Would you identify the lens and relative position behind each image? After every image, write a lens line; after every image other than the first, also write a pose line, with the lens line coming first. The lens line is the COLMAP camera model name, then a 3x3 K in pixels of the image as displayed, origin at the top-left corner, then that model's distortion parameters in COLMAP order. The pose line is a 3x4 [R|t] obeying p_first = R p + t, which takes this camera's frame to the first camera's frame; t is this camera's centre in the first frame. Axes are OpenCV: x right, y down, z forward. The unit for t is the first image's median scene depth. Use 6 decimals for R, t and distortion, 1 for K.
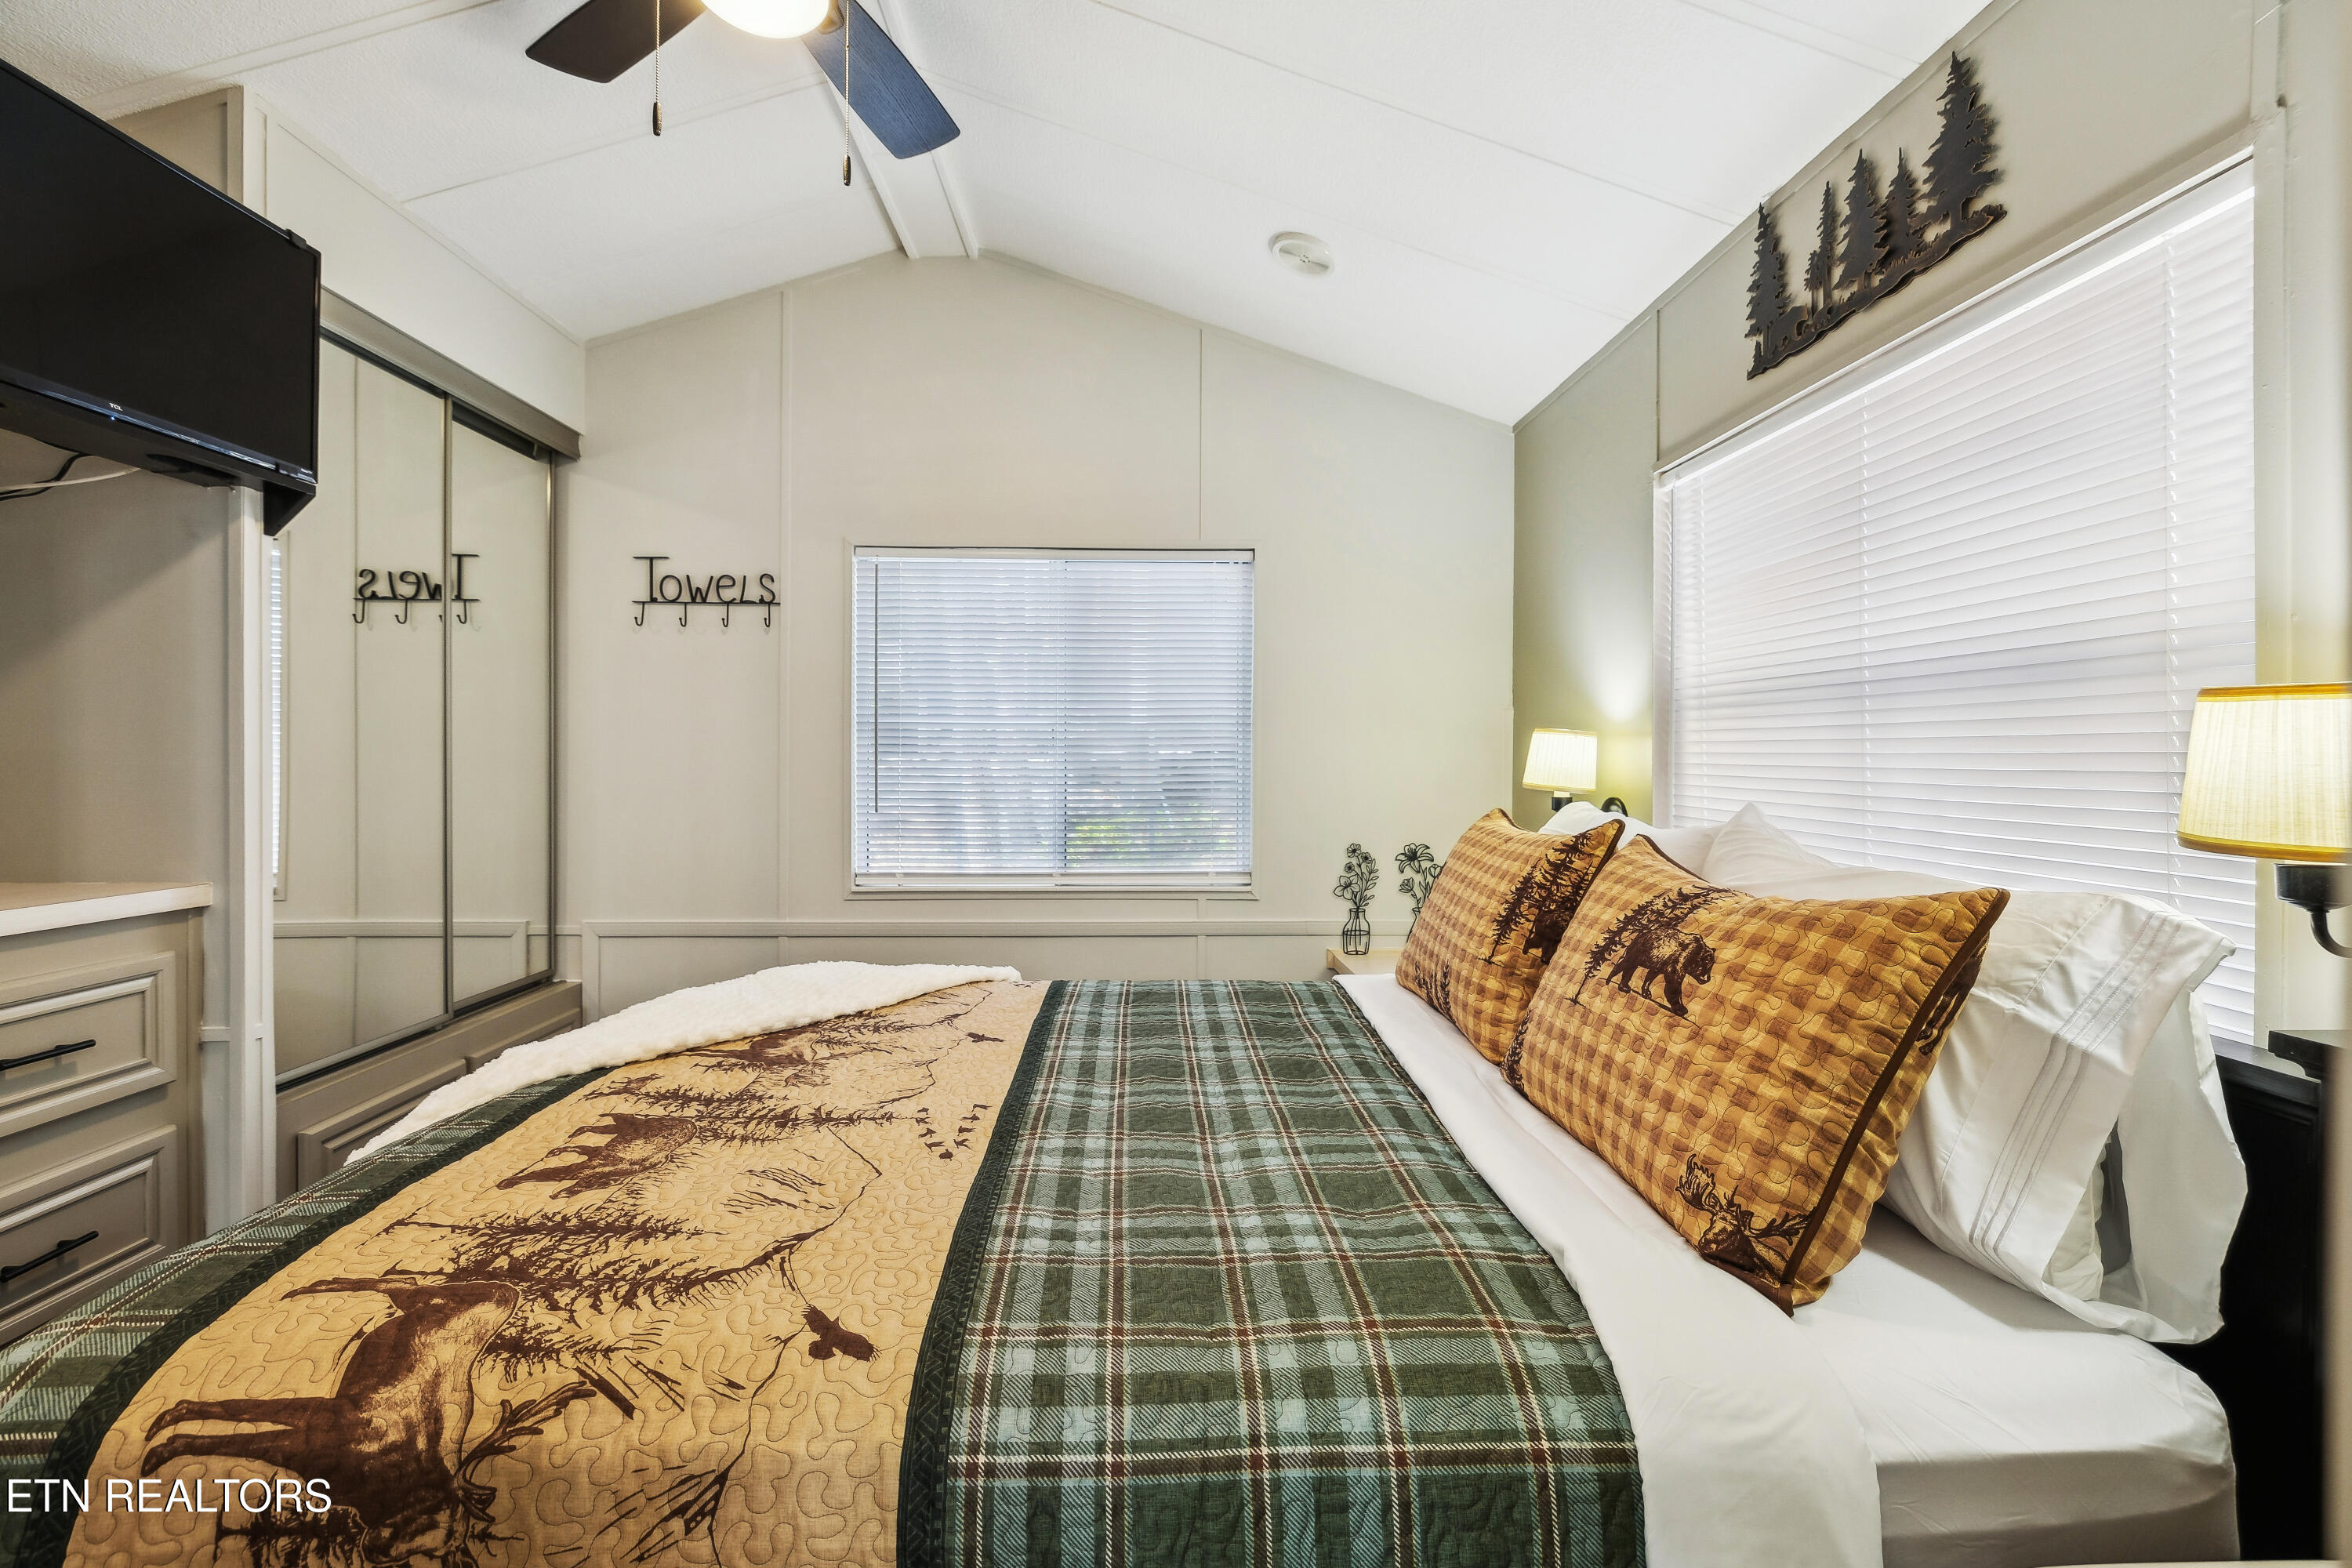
lens RADIAL K [[996.0, 0, 1148.4], [0, 996.0, 763.3], [0, 0, 1]] dist [0.000591, -0.000118]
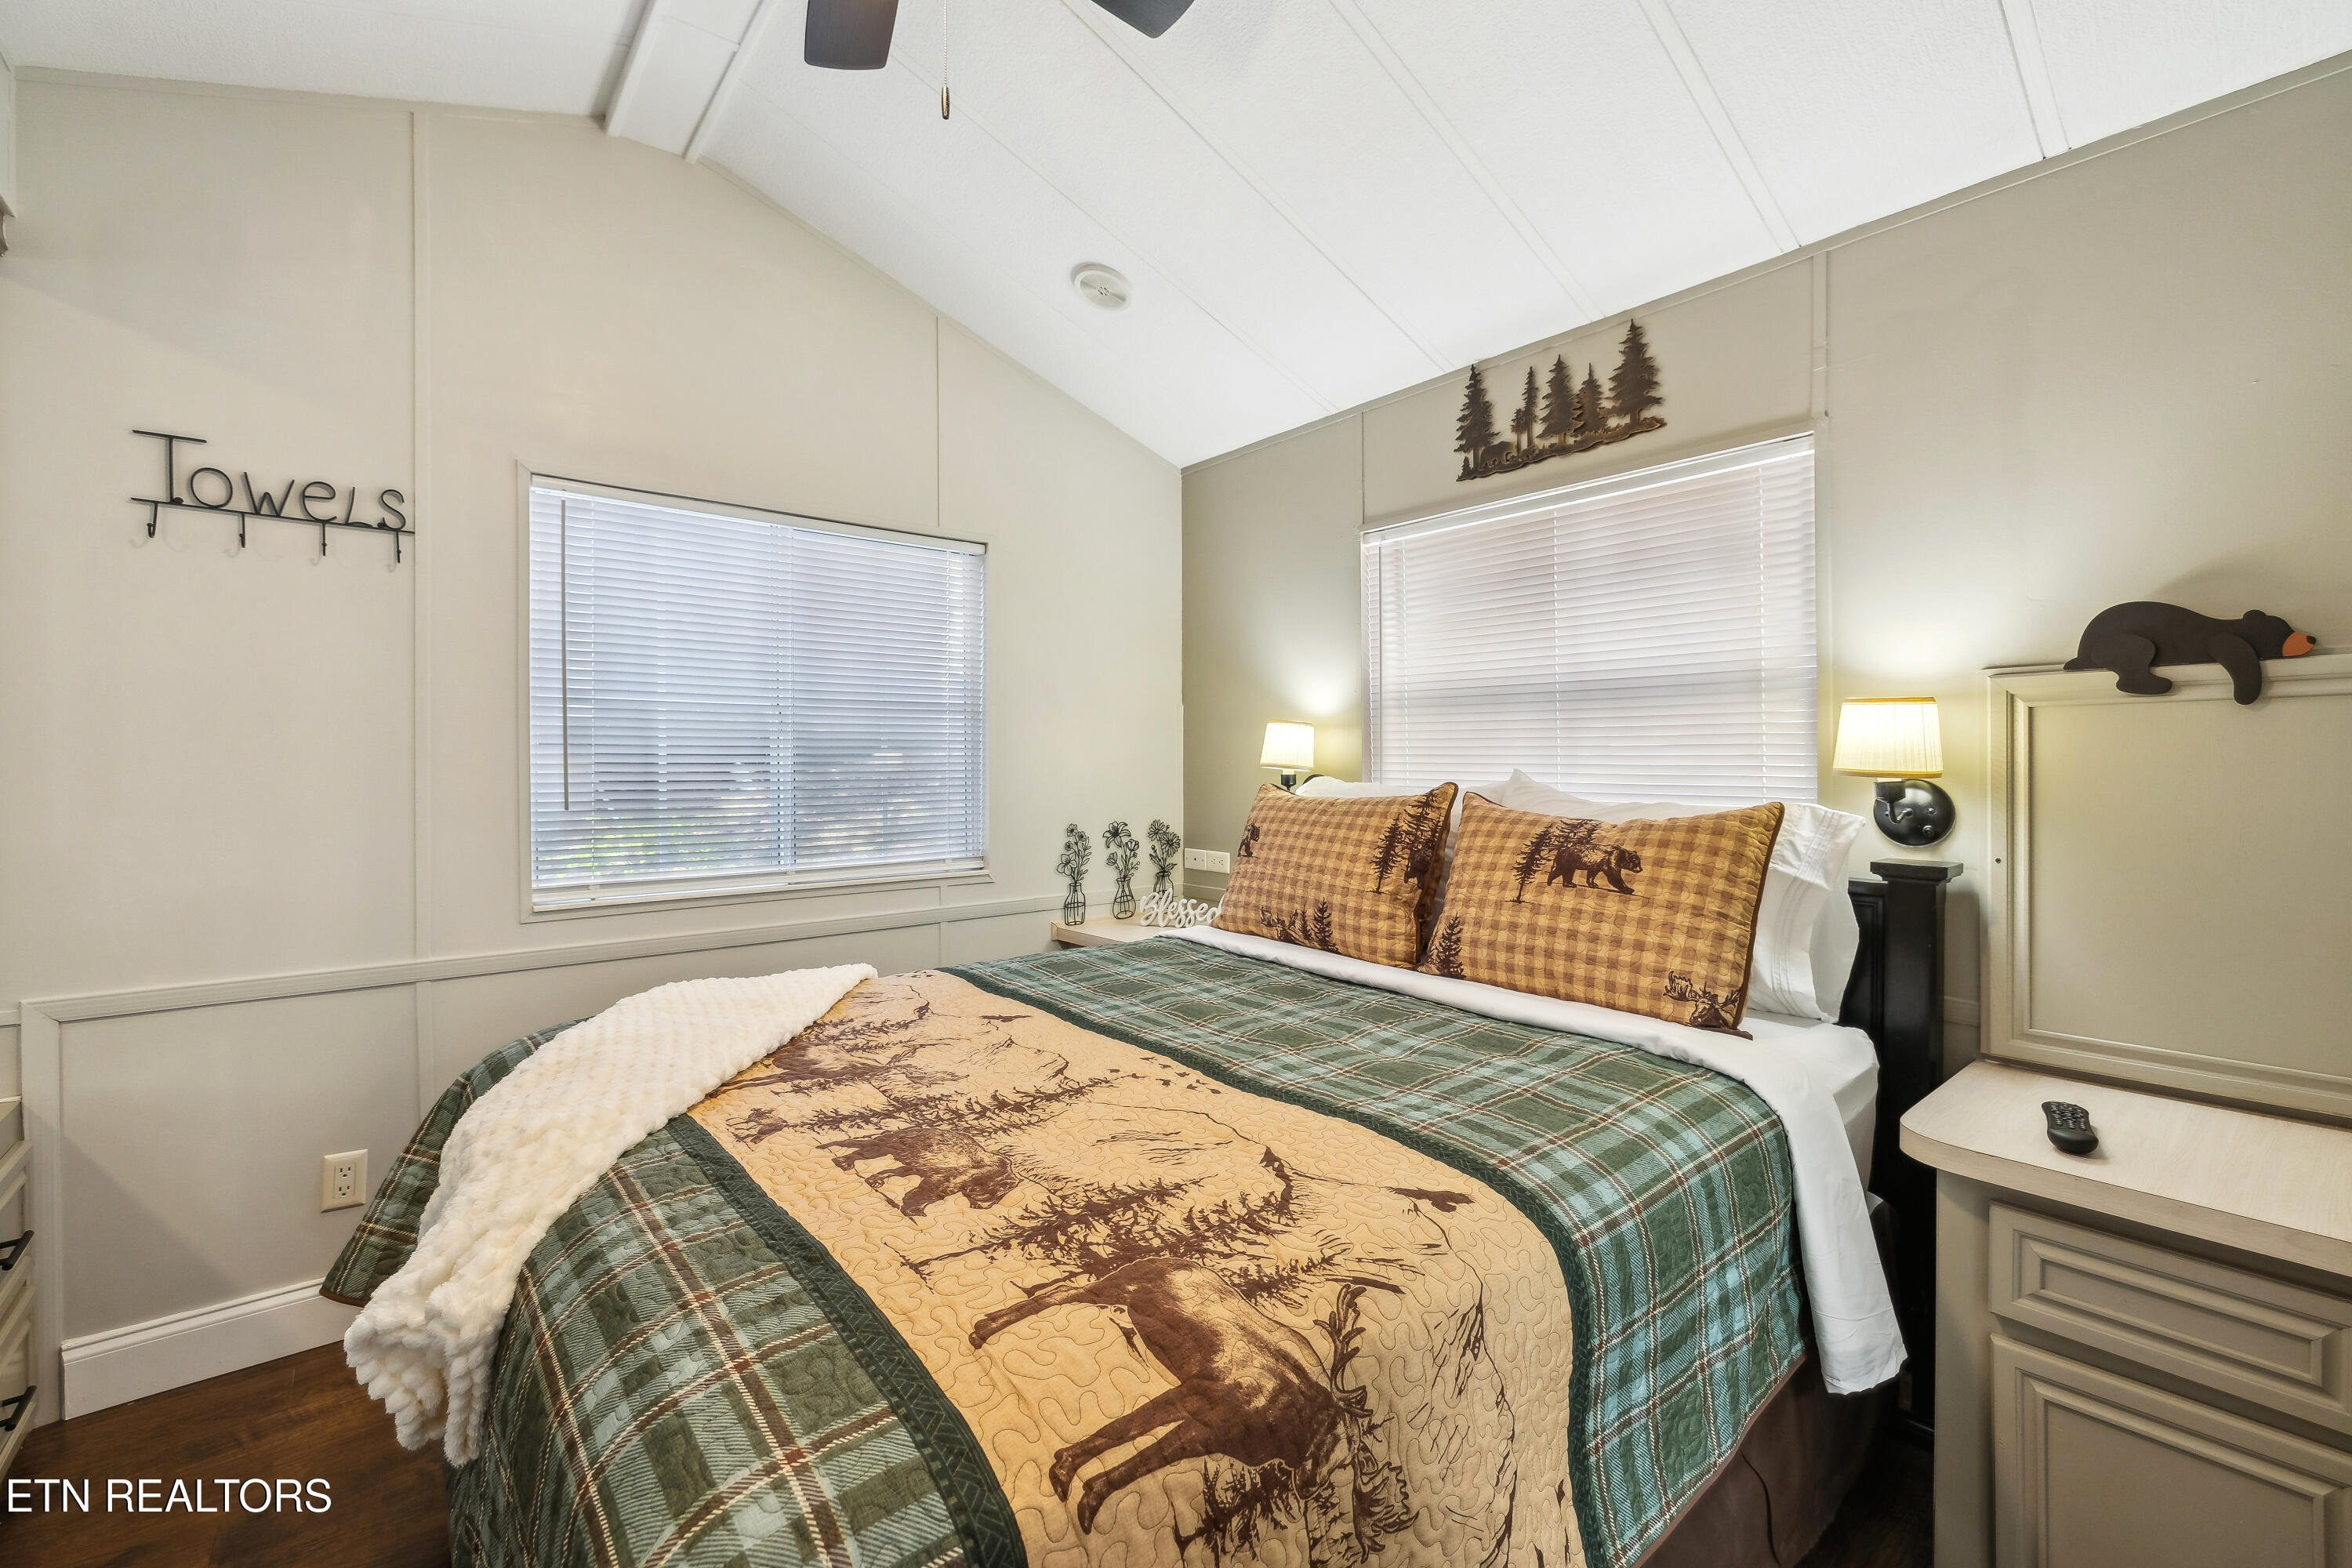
lens RADIAL K [[996.0, 0, 1157.1], [0, 996.0, 765.7], [0, 0, 1]] dist [0.000591, -0.000118]
pose [[0.788052, -0.005832, 0.615582, -0.827612], [0.006160, 0.999980, 0.001588, 0.031631], [-0.615578, 0.002540, 0.788072, 0.161531]]
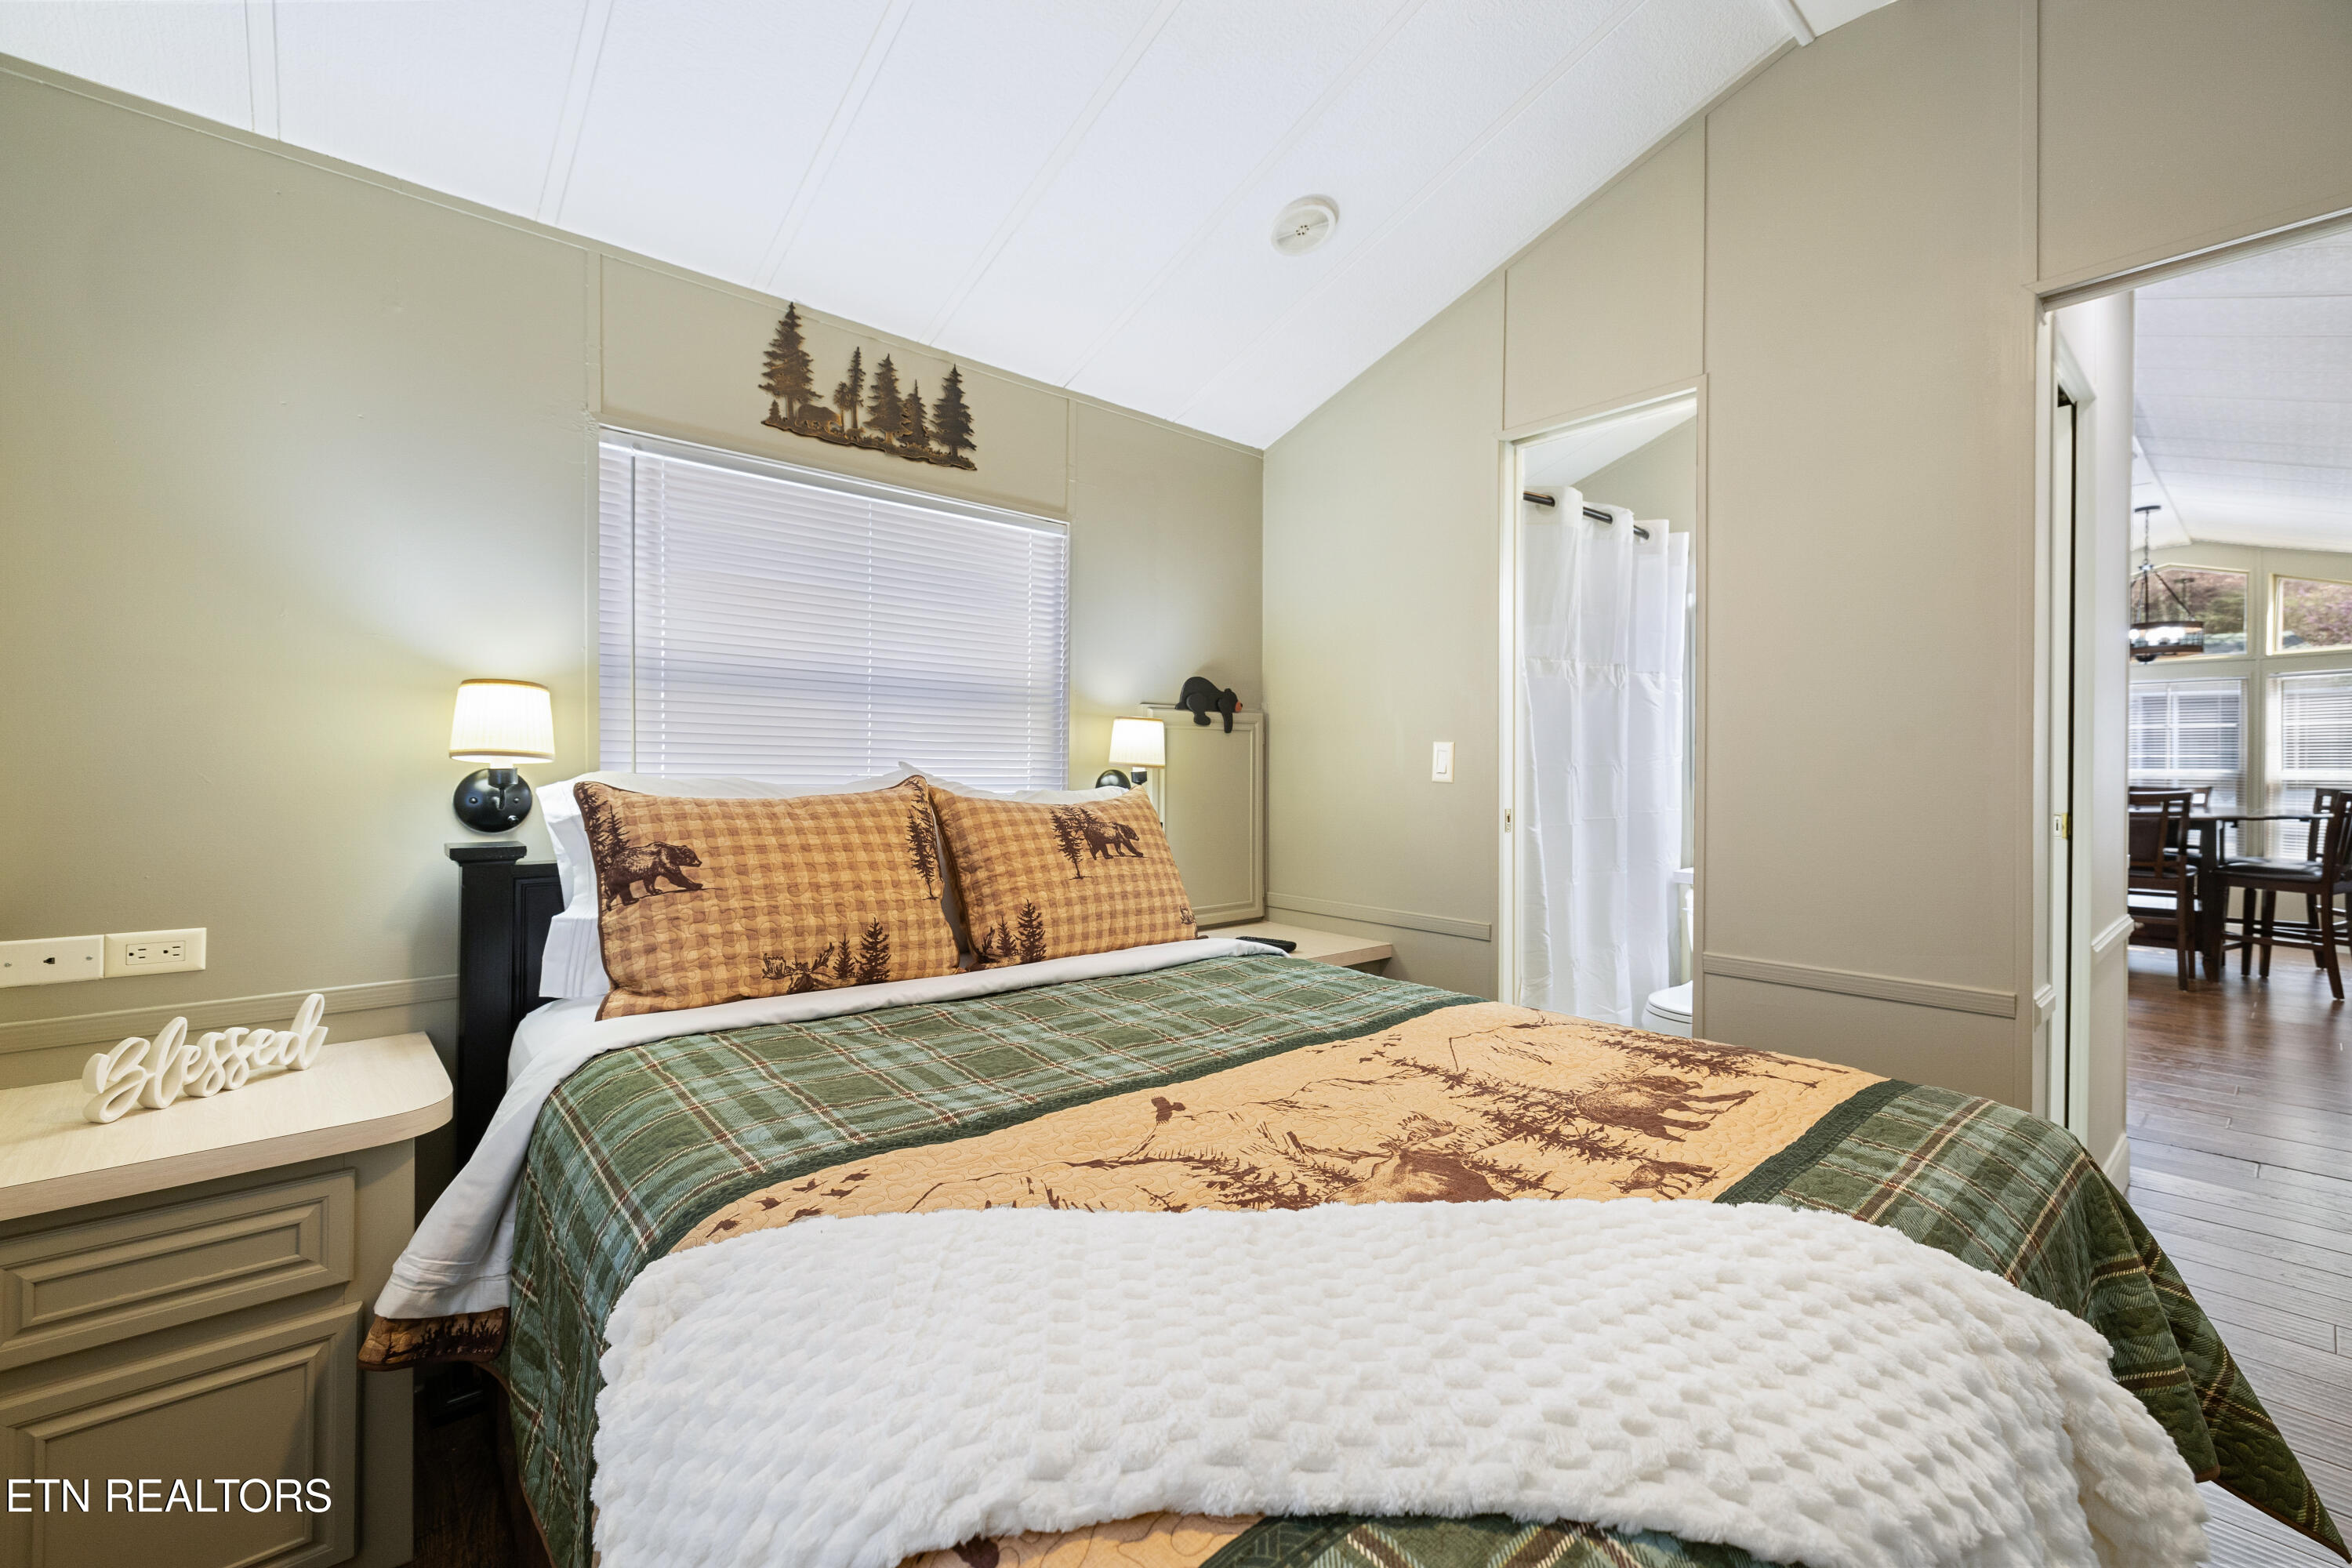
lens RADIAL K [[996.0, 0, 1194.5], [0, 996.0, 770.0], [0, 0, 1]] dist [0.000591, -0.000118]
pose [[-0.659225, -0.010185, 0.751877, -0.889282], [-0.006180, 0.999948, 0.008127, 0.040578], [-0.751921, 0.000710, -0.659253, 1.825655]]
